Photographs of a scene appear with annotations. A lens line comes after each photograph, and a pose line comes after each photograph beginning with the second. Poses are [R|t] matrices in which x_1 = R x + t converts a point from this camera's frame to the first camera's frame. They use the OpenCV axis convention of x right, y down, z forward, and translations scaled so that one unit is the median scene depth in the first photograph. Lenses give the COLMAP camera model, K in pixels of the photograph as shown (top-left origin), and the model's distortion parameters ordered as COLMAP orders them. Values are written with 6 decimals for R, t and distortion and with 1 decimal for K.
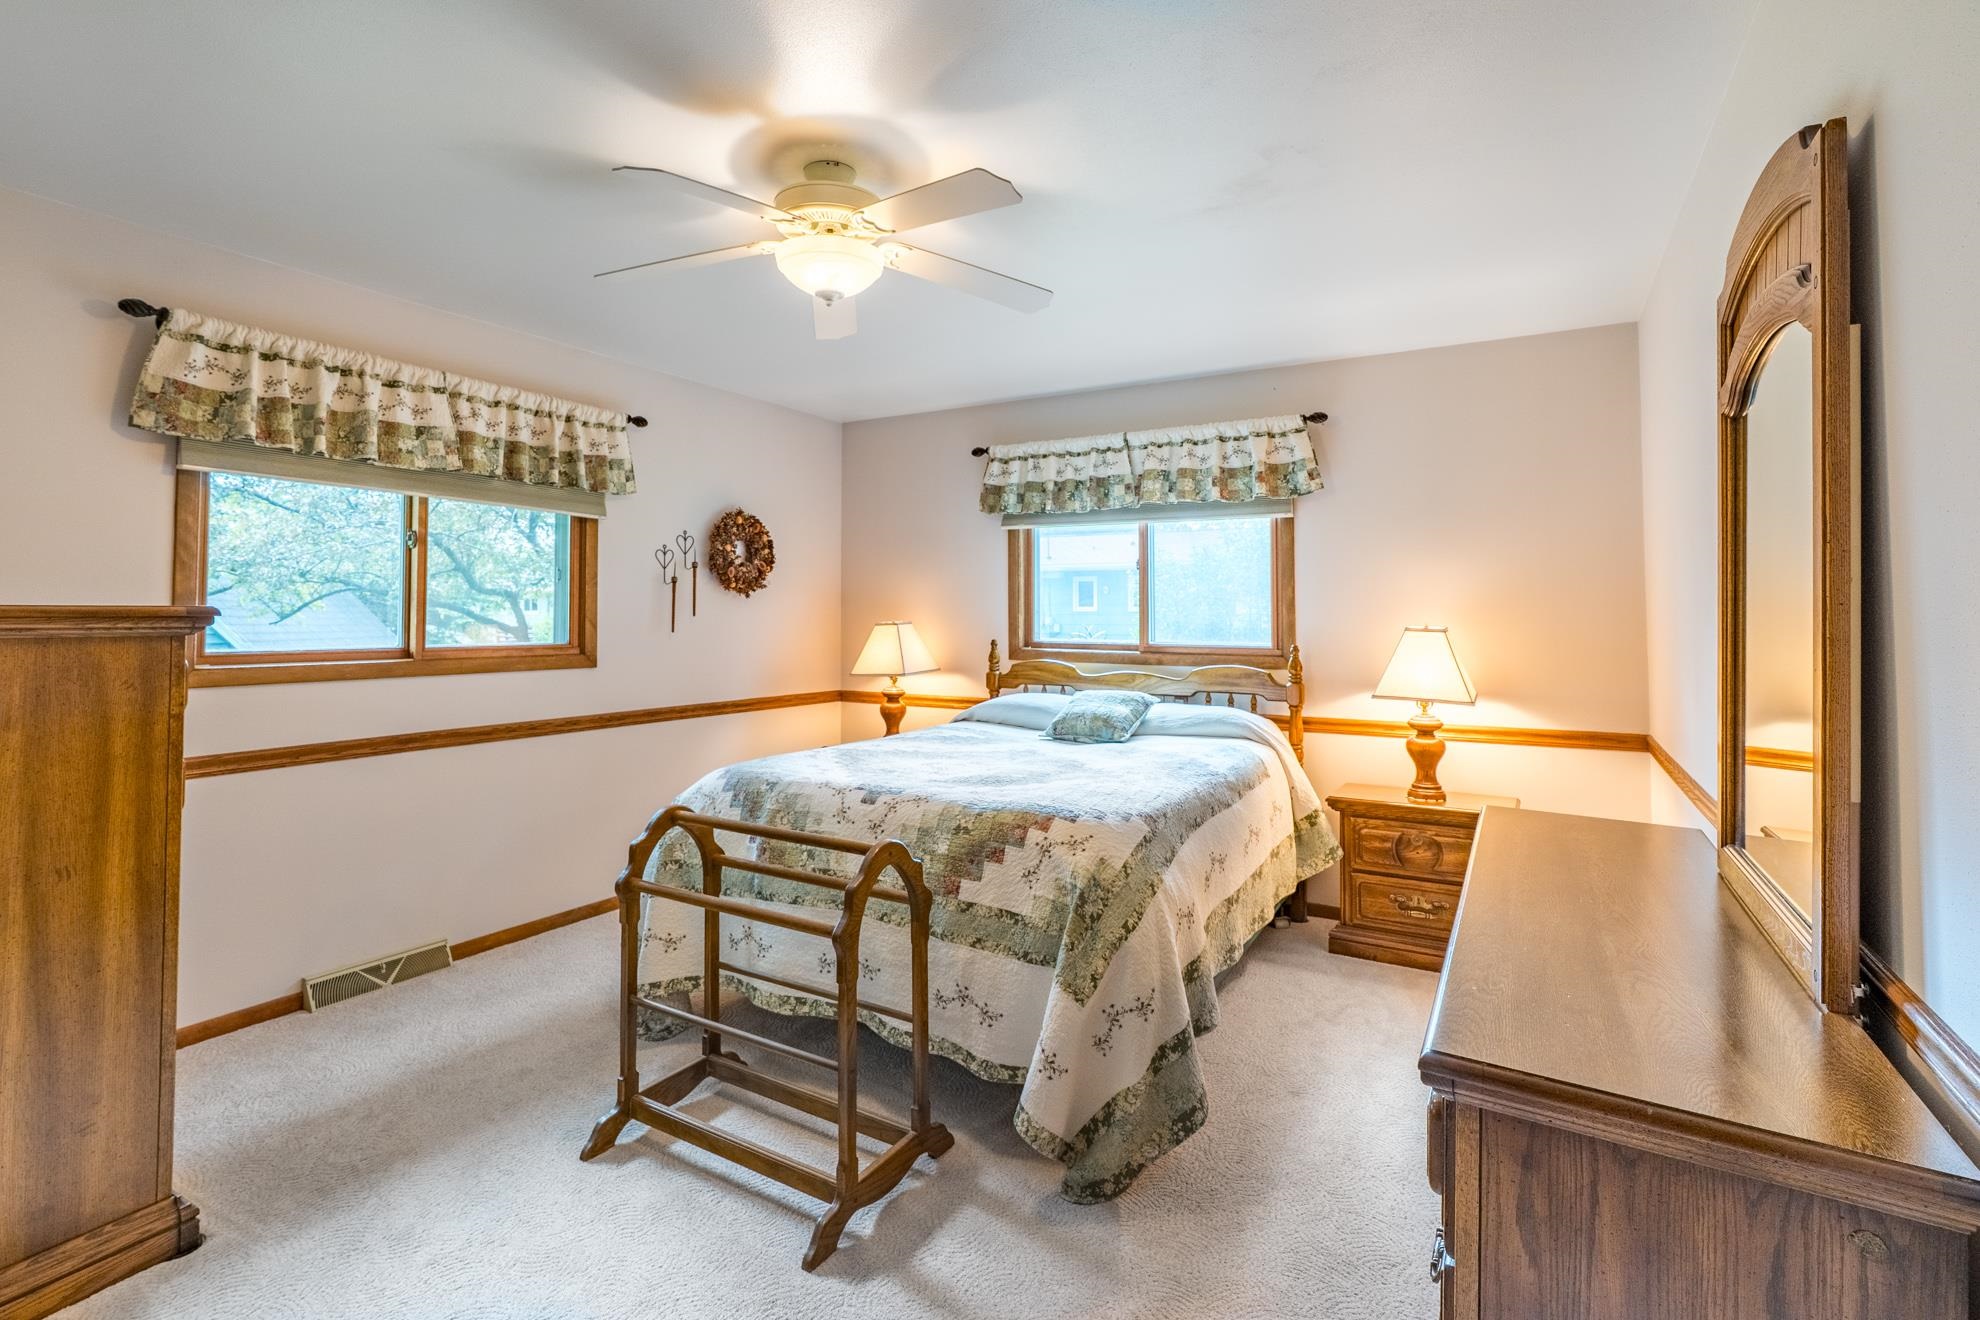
lens RADIAL K [[911.5, 0, 996.1], [0, 911.5, 633.2], [0, 0, 1]] dist [-0.002297, 0.000096]
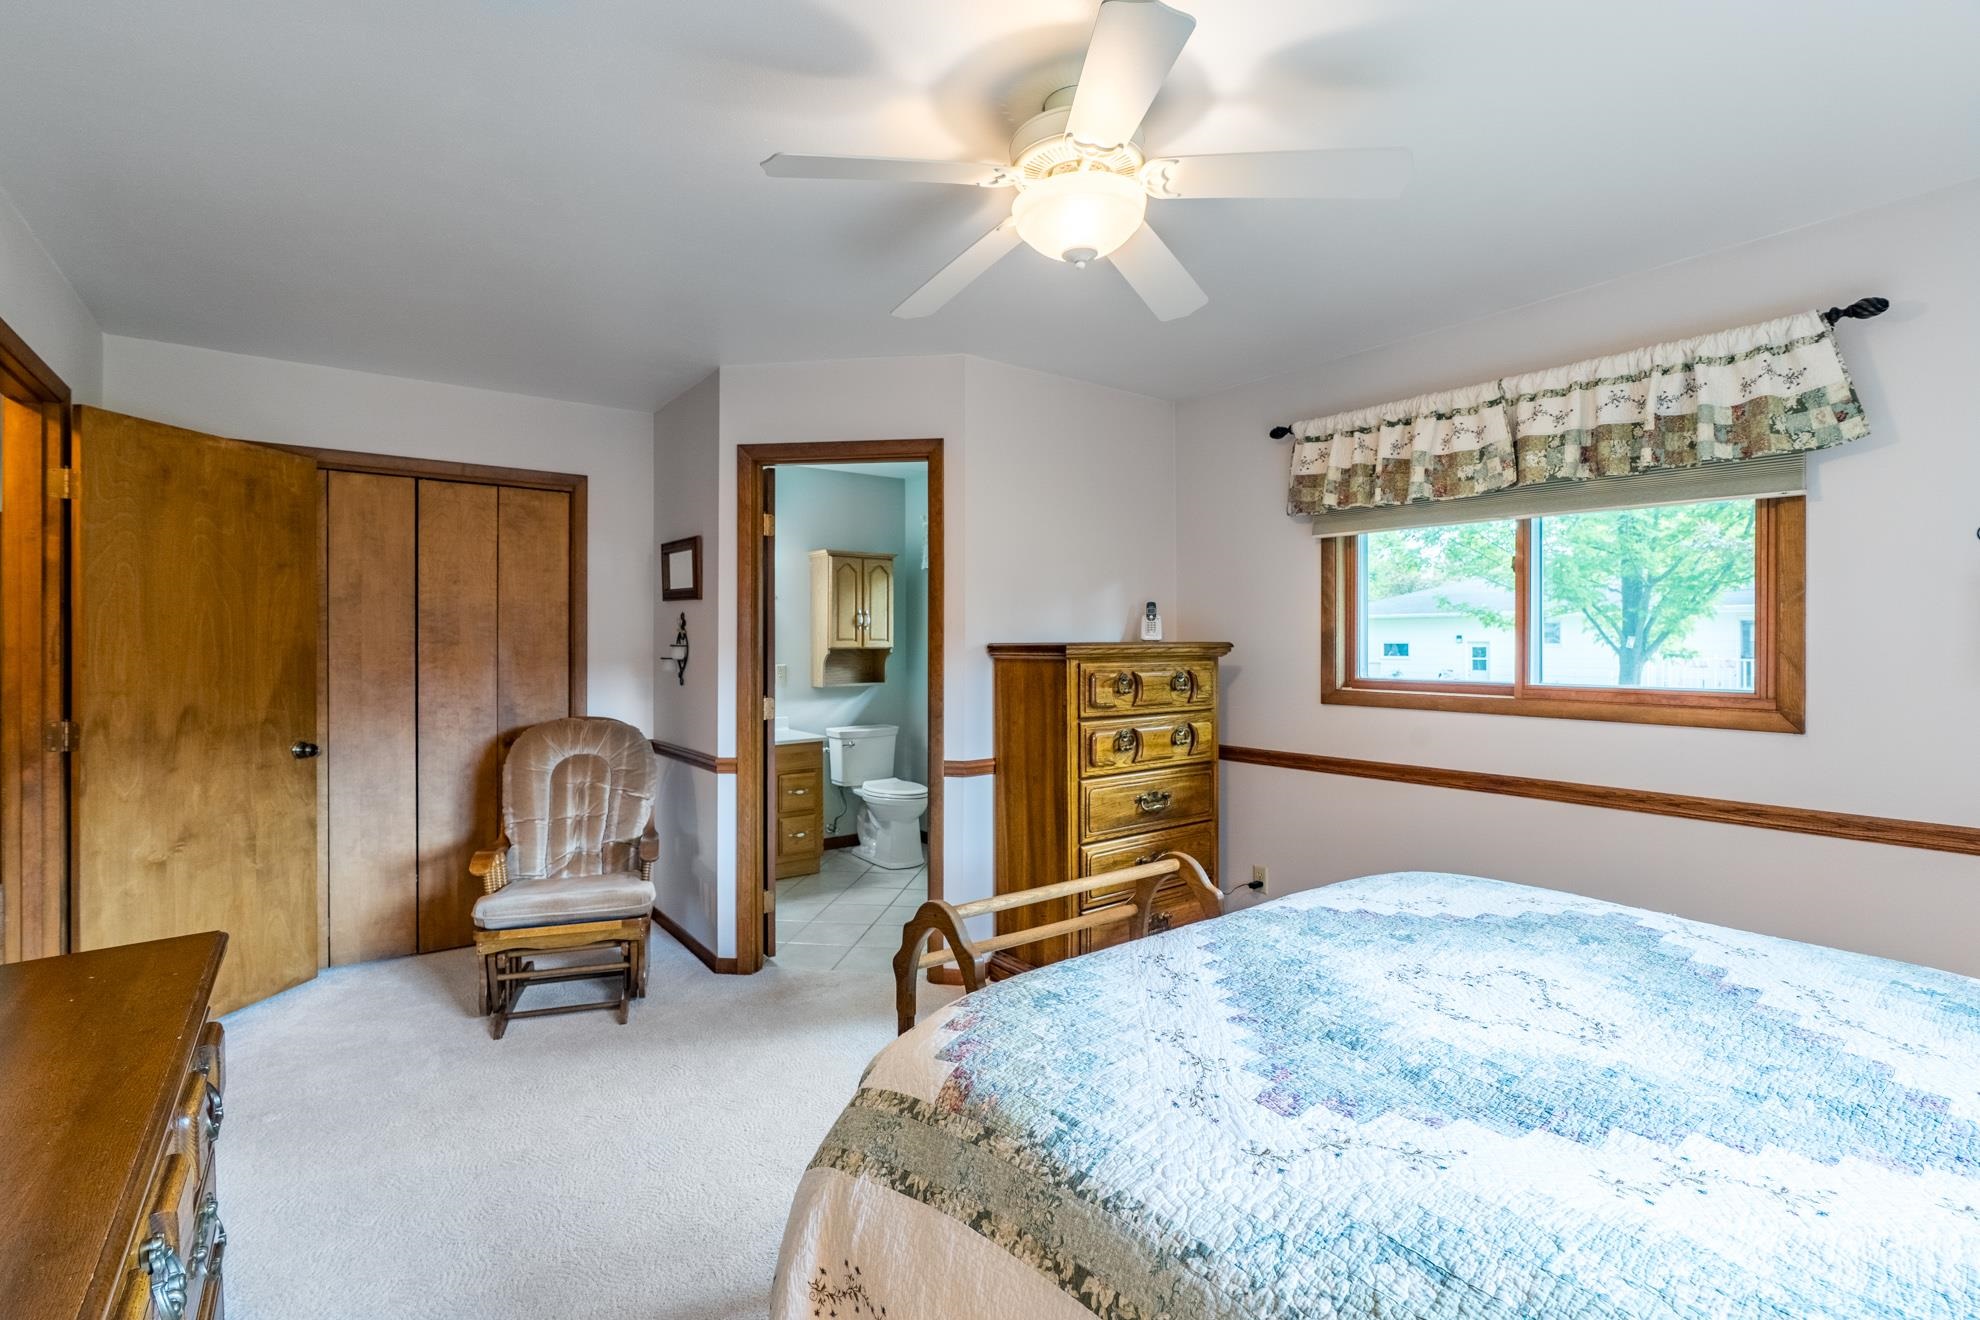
lens RADIAL K [[911.5, 0, 996.1], [0, 911.5, 633.2], [0, 0, 1]] dist [-0.002297, 0.000096]
pose [[-0.396147, -0.014496, -0.918073, 0.412689], [-0.020683, 0.999763, -0.006861, -0.019253], [0.917954, 0.016271, -0.396353, 0.893047]]
